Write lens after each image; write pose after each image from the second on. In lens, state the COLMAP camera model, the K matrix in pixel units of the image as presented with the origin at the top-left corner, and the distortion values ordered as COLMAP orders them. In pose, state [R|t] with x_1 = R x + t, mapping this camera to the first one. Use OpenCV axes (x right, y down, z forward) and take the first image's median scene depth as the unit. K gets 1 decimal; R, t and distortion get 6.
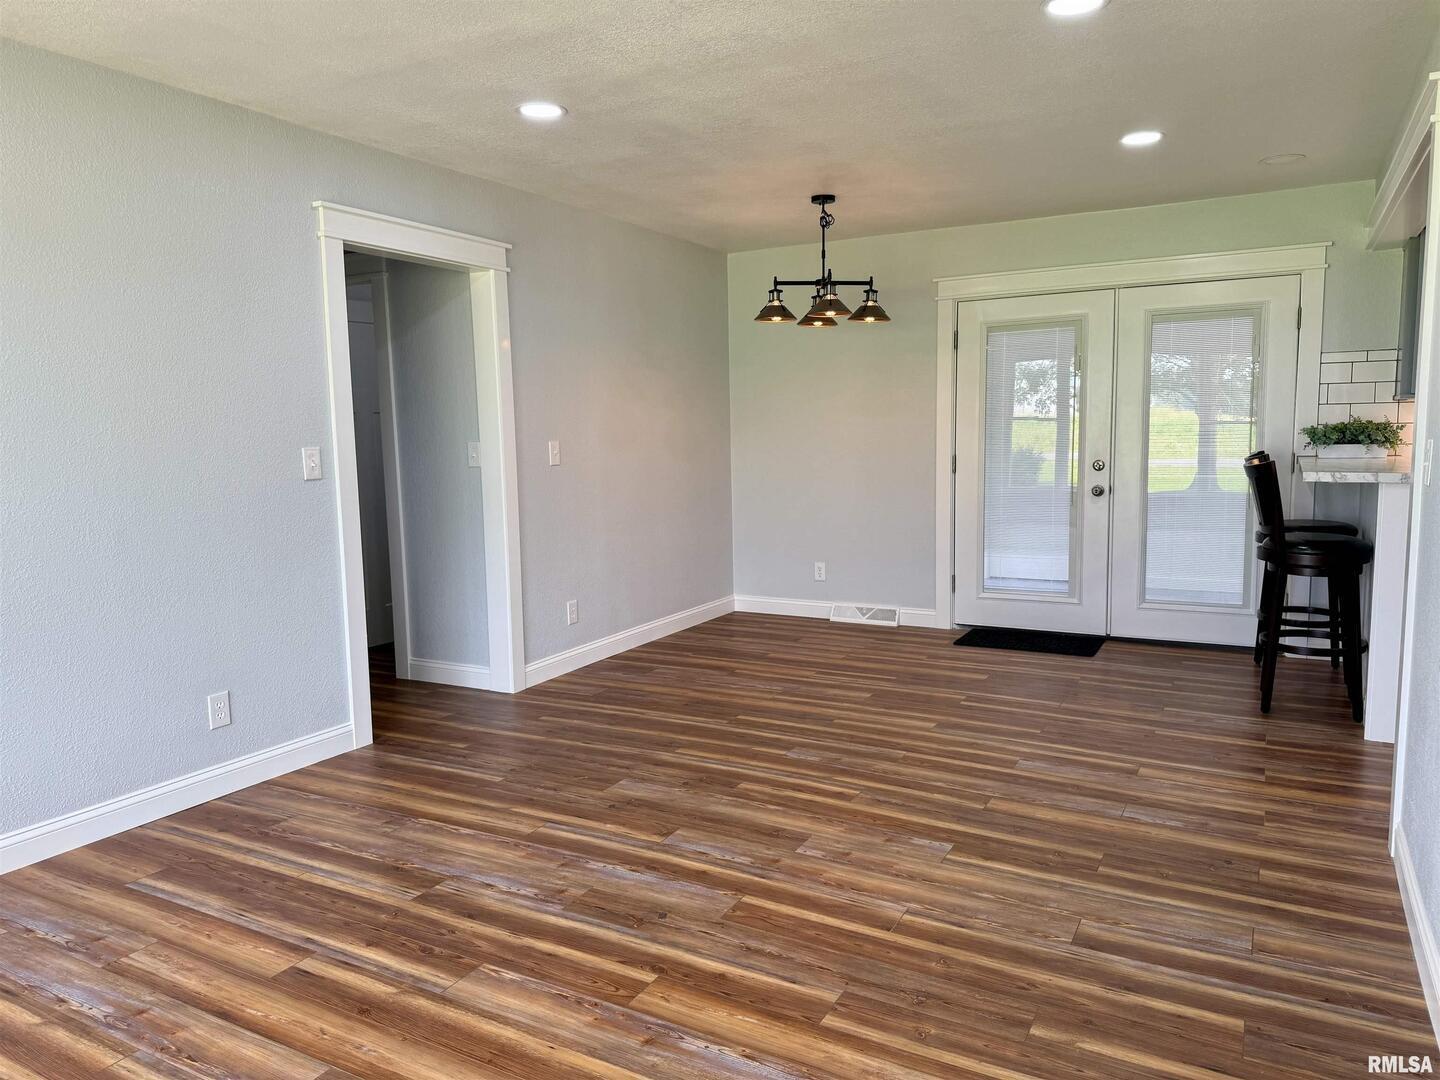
lens RADIAL K [[998.2, 0, 720.0], [0, 998.2, 540.0], [0, 0, 1]] dist [0.000765, -0.006517]
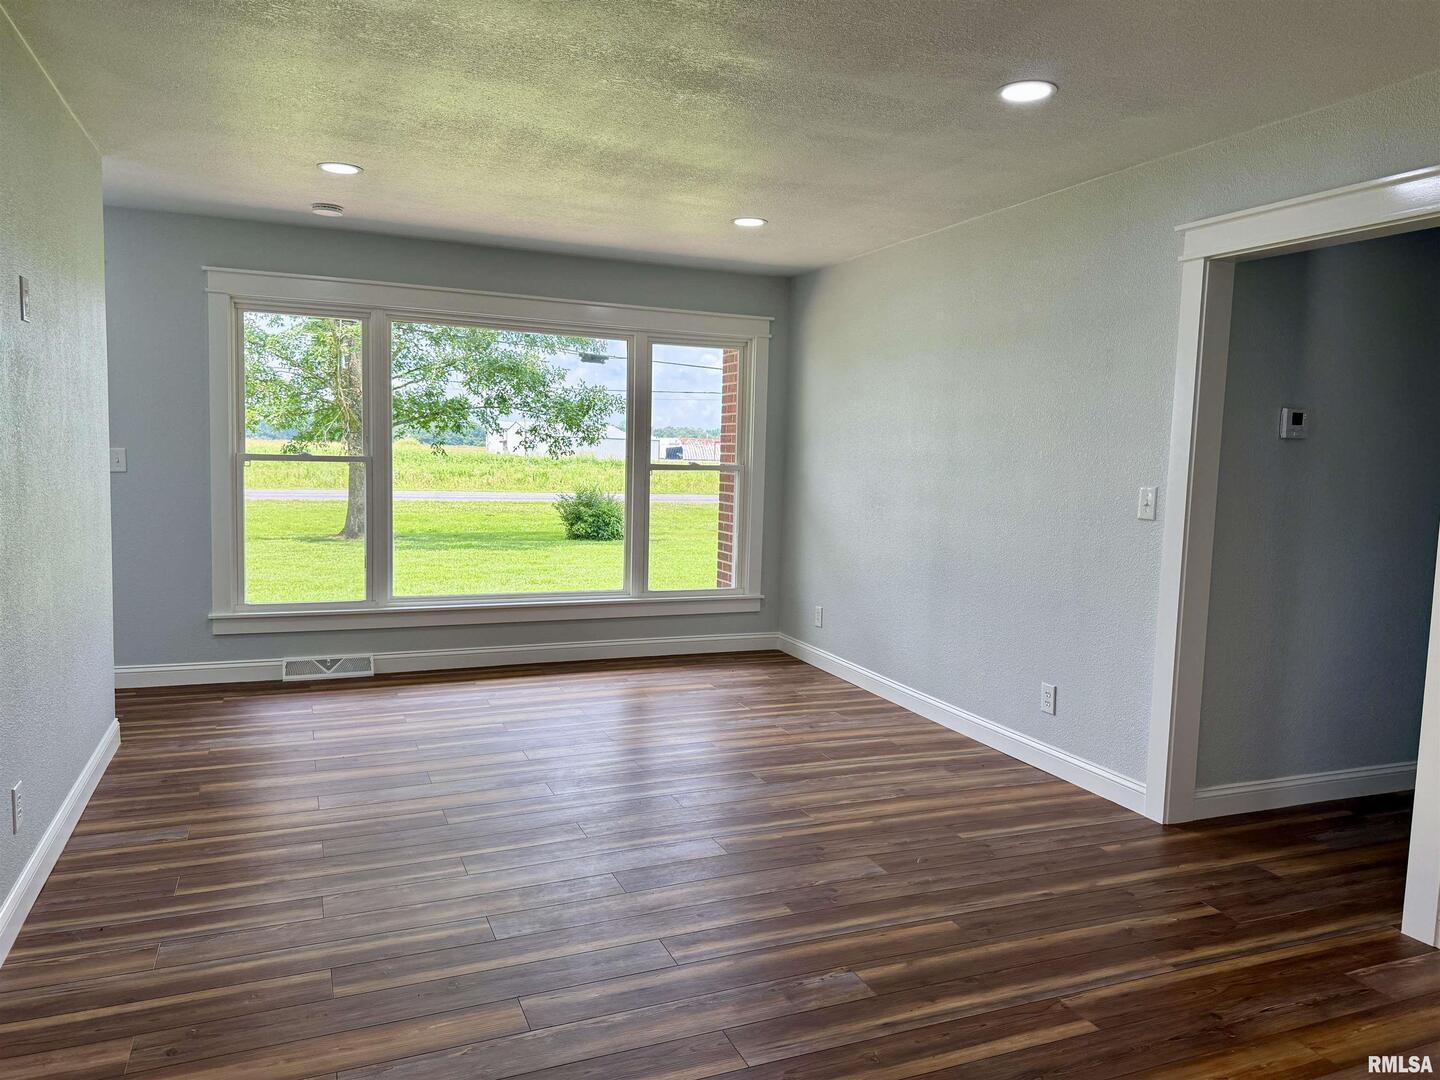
lens RADIAL K [[999.0, 0, 720.0], [0, 999.0, 540.0], [0, 0, 1]] dist [0.007460, 0.003503]
pose [[-0.606470, 0.075377, -0.791525, 0.702624], [-0.113425, 0.977113, 0.179958, -0.193814], [0.786974, 0.198918, -0.584040, 1.431488]]
